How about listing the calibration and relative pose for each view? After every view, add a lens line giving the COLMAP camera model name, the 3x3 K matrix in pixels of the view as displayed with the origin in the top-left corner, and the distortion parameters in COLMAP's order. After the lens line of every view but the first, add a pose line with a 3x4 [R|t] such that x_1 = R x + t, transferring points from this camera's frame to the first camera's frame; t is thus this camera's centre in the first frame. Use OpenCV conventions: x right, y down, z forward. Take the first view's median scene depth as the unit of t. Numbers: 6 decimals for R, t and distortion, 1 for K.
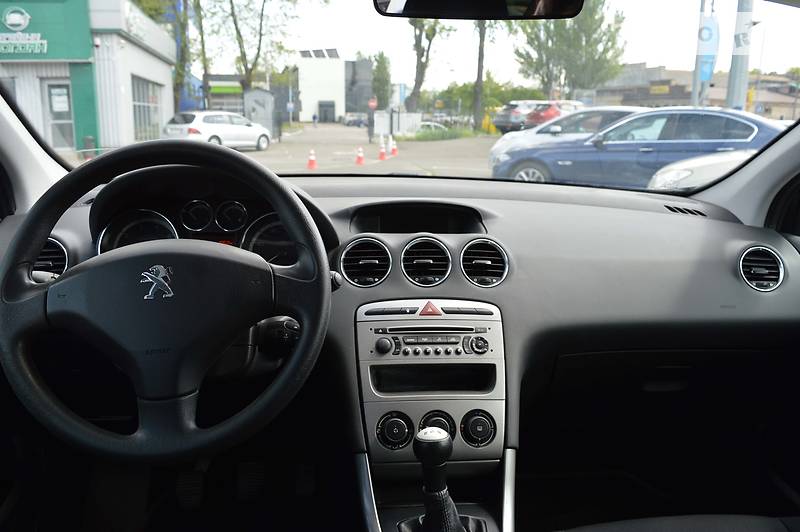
lens RADIAL K [[634.8, 0, 400.0], [0, 634.8, 266.0], [0, 0, 1]] dist [-0.115763, 0.048359]
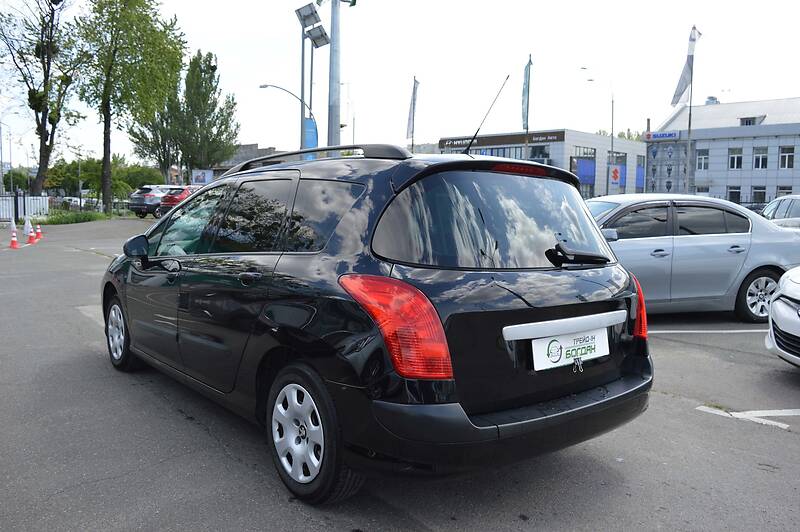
lens RADIAL K [[634.8, 0, 400.0], [0, 634.8, 266.0], [0, 0, 1]] dist [-0.115763, 0.048359]
pose [[0.833832, -0.056946, 0.549073, -0.046616], [0.122742, 0.988891, -0.083837, 0.017364], [-0.538199, 0.137301, 0.831559, -0.099406]]
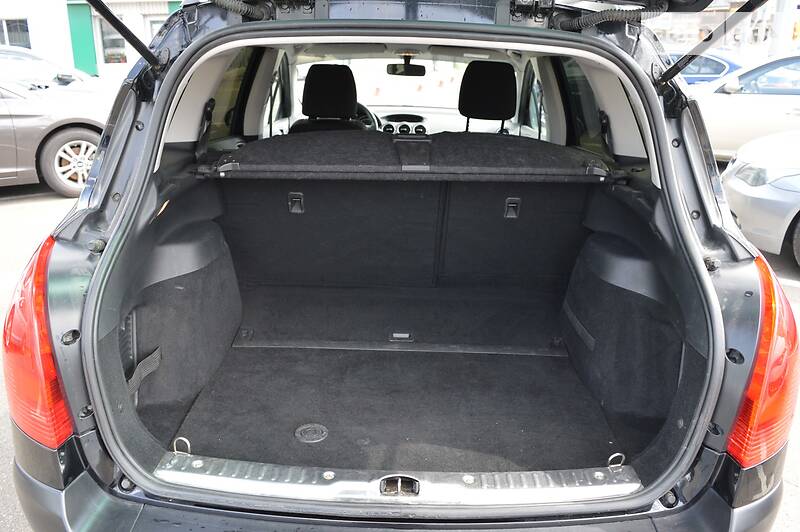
lens RADIAL K [[634.8, 0, 400.0], [0, 634.8, 266.0], [0, 0, 1]] dist [-0.115763, 0.048359]
pose [[0.994285, 0.027244, -0.103220, 0.011764], [-0.015090, 0.993047, 0.116747, 0.009986], [0.105683, -0.114522, 0.987783, -0.078182]]
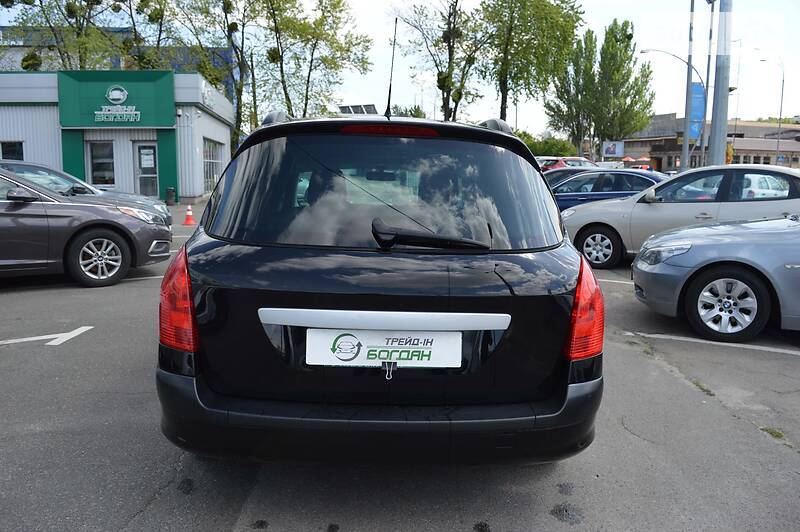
lens RADIAL K [[629.1, 0, 400.0], [0, 629.1, 266.0], [0, 0, 1]] dist [-0.089399, 0.011601]
pose [[0.998382, 0.004267, -0.056708, 0.013275], [-0.008618, 0.997018, -0.076690, 0.019833], [0.056212, 0.077055, 0.995441, -0.107803]]
